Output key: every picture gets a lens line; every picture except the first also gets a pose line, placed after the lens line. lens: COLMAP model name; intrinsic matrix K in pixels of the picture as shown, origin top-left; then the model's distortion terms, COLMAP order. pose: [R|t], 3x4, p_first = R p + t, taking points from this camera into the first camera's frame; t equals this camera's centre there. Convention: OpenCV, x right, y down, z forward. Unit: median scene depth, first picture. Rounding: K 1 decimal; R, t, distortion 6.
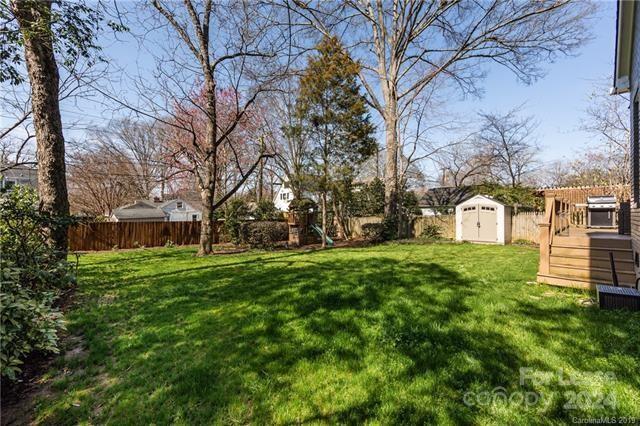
lens RADIAL K [[253.9, 0, 317.9], [0, 253.9, 213.8], [0, 0, 1]] dist [-0.001205, -0.000367]
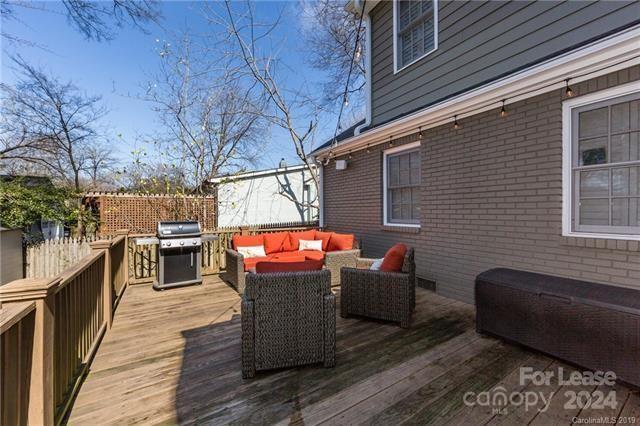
lens RADIAL K [[253.9, 0, 318.3], [0, 253.9, 213.1], [0, 0, 1]] dist [-0.001205, -0.000367]
pose [[0.190422, -0.005942, 0.981684, 0.444240], [0.003957, 0.999978, 0.005285, -0.059582], [-0.981694, 0.002878, 0.190441, 0.417423]]
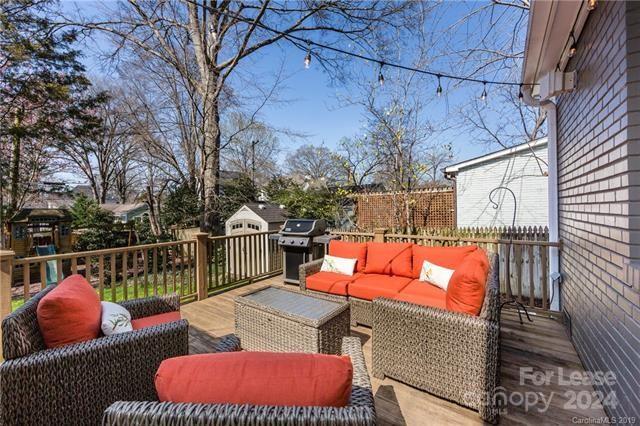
lens RADIAL K [[253.9, 0, 331.9], [0, 253.9, 215.4], [0, 0, 1]] dist [-0.001205, -0.000367]
pose [[0.978929, -0.011669, 0.203865, 0.712839], [0.007472, 0.999744, 0.021348, -0.059187], [-0.204062, -0.019375, 0.978766, 0.329163]]
